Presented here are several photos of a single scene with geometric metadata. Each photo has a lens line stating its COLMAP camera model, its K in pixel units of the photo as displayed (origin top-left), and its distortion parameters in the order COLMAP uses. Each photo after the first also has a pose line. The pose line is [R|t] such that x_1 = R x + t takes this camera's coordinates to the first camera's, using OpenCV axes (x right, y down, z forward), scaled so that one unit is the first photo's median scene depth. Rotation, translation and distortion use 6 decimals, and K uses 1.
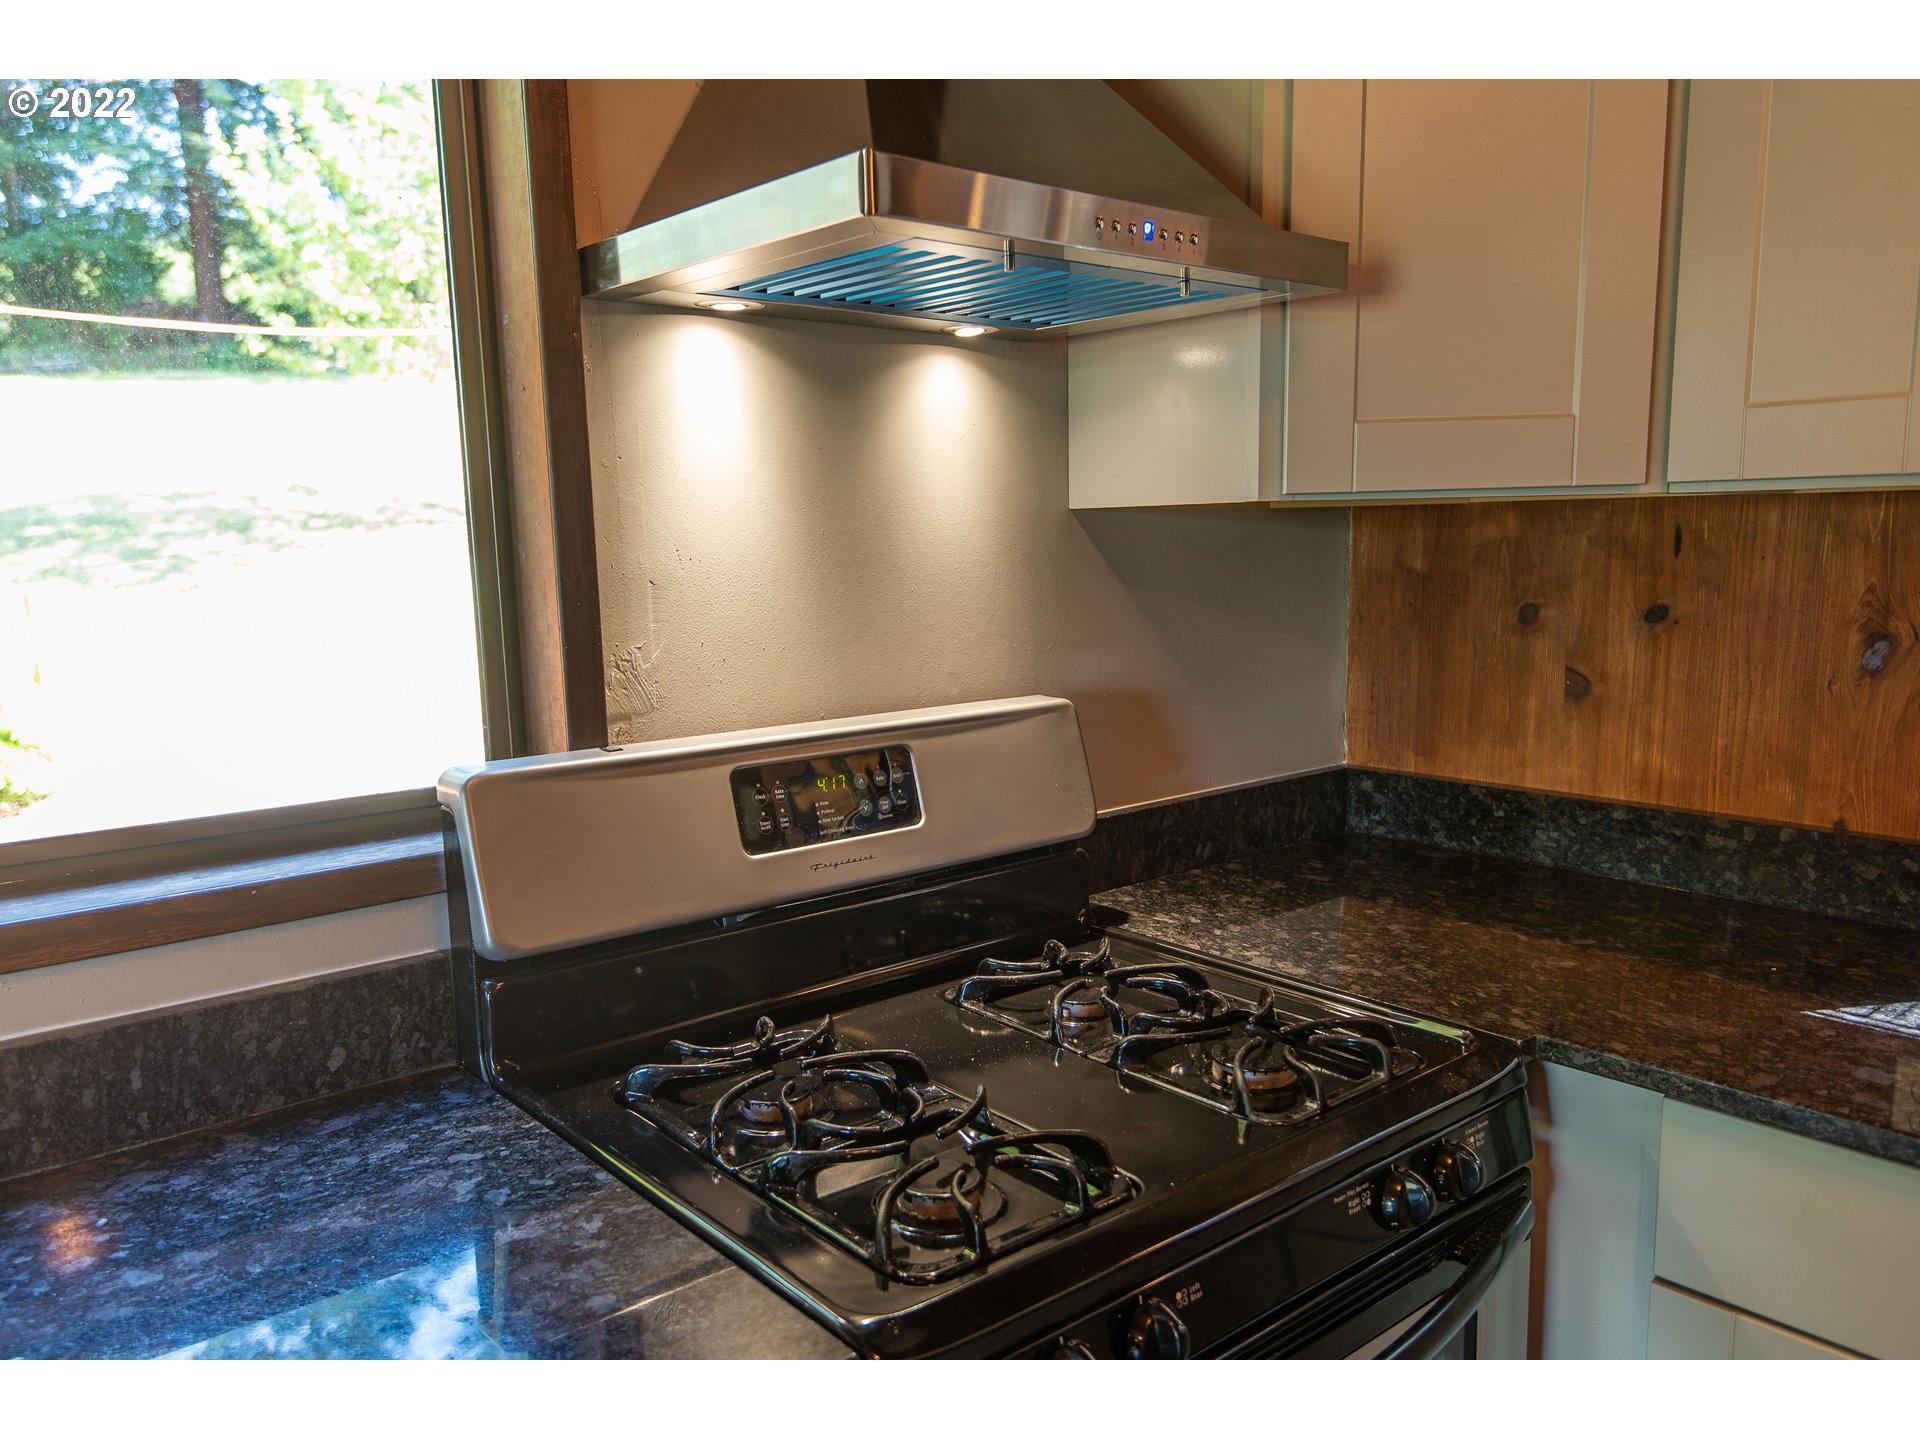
lens RADIAL K [[1418.5, 0, 959.0], [0, 1418.5, 731.0], [0, 0, 1]] dist [0.004297, -0.000612]
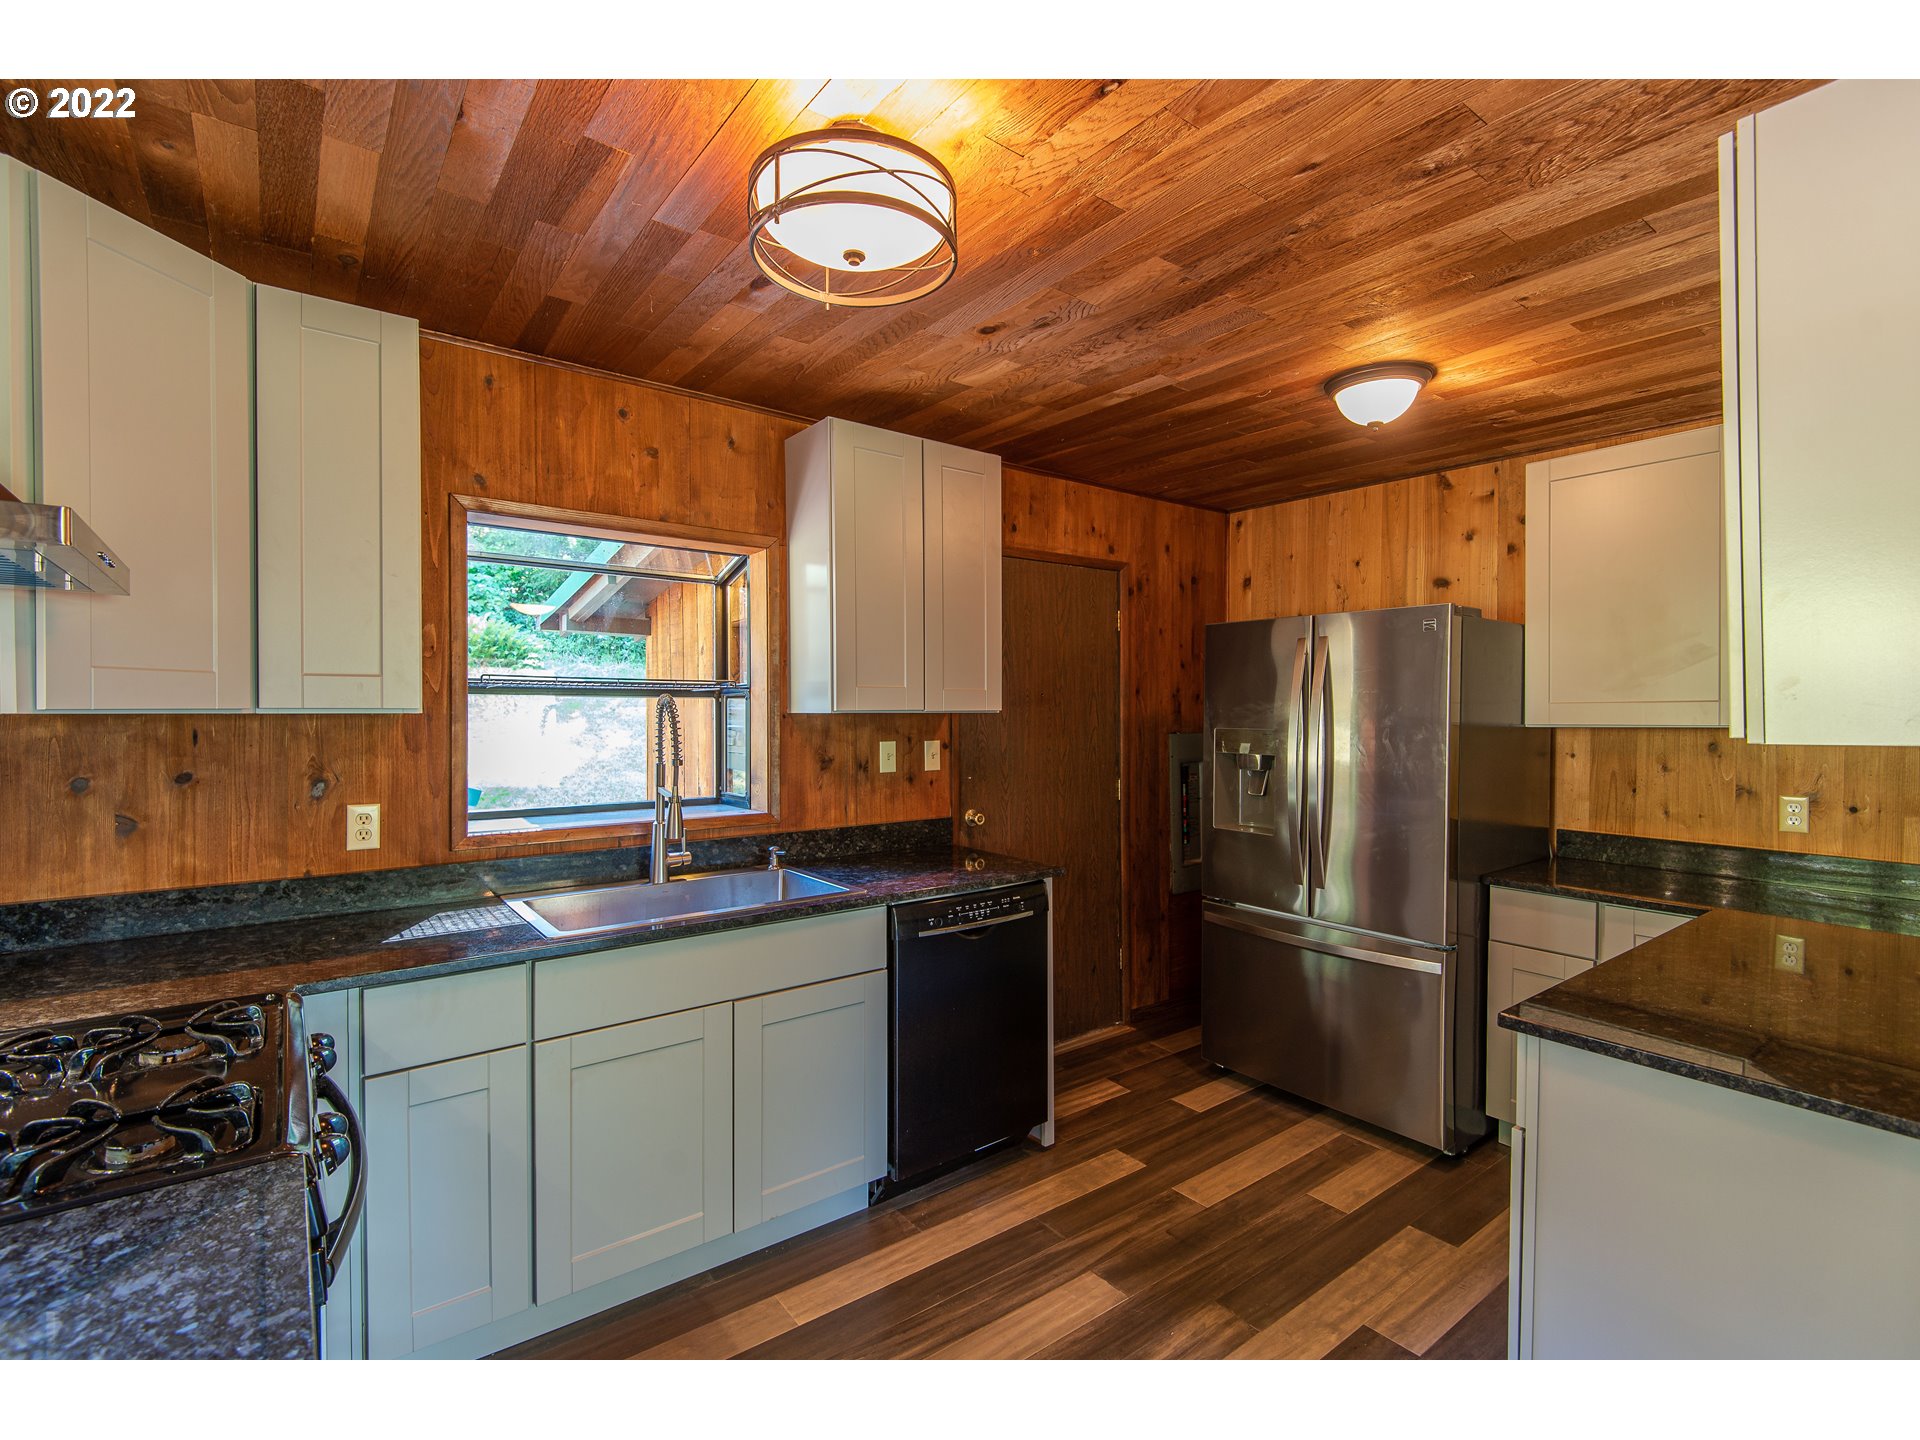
lens RADIAL K [[934.9, 0, 956.3], [0, 934.9, 719.1], [0, 0, 1]] dist [-0.000267, -0.000060]
pose [[0.021012, 0.009863, 0.999731, -0.655842], [0.139314, 0.990167, -0.012697, -0.006380], [-0.990025, 0.139543, 0.019431, 0.011901]]
